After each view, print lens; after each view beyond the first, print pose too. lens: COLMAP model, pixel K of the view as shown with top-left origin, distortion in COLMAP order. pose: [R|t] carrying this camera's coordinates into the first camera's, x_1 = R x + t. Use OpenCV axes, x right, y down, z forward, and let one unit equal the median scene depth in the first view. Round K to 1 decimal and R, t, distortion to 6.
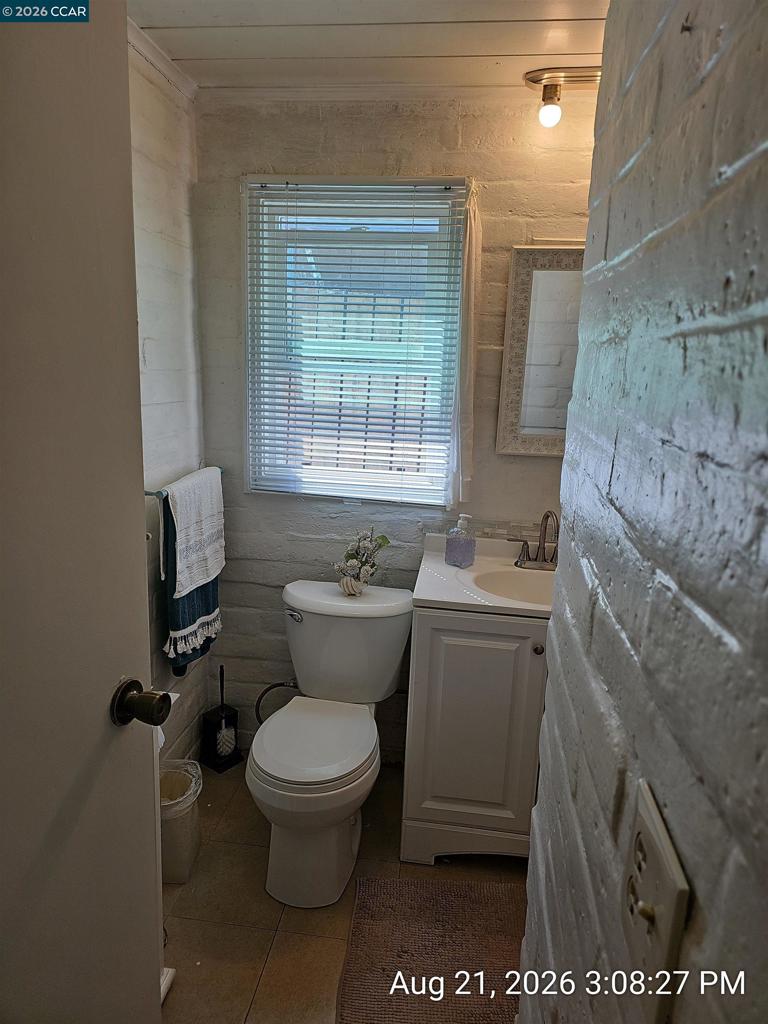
lens RADIAL K [[687.1, 0, 375.3], [0, 687.1, 513.3], [0, 0, 1]] dist [0.058020, -0.055255]
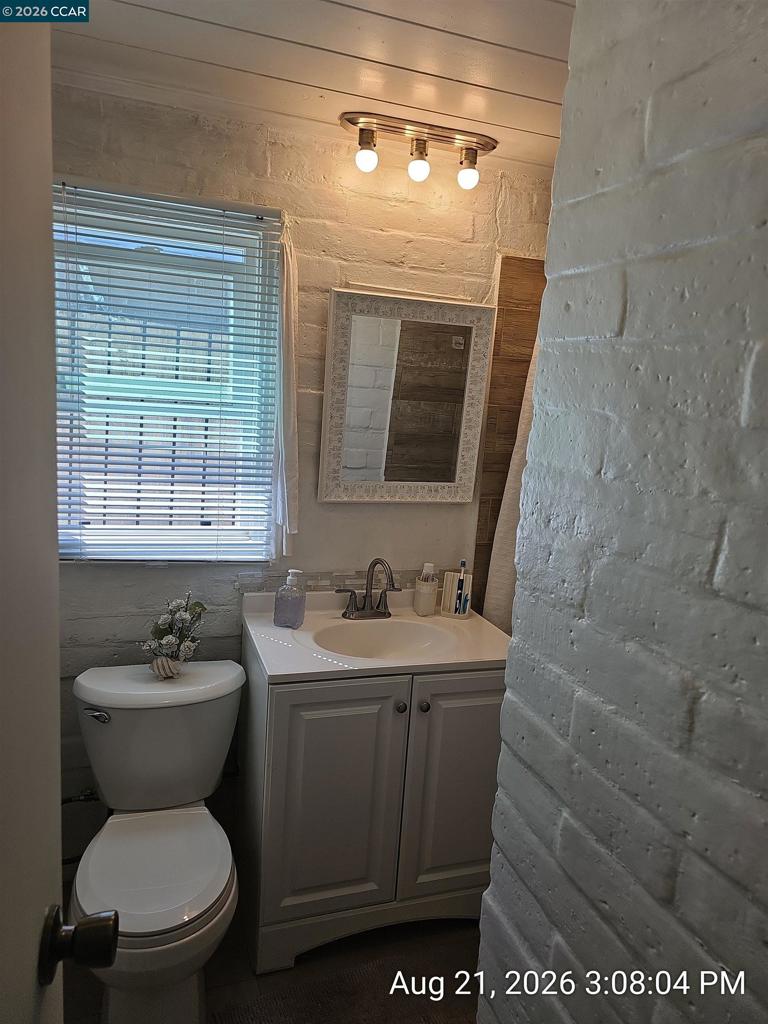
lens RADIAL K [[687.1, 0, 382.4], [0, 687.1, 516.6], [0, 0, 1]] dist [0.058020, -0.055255]
pose [[0.890574, -0.060875, 0.450745, -0.181405], [0.073295, 0.997259, -0.010133, -0.053258], [-0.448893, 0.042062, 0.892595, 0.123759]]
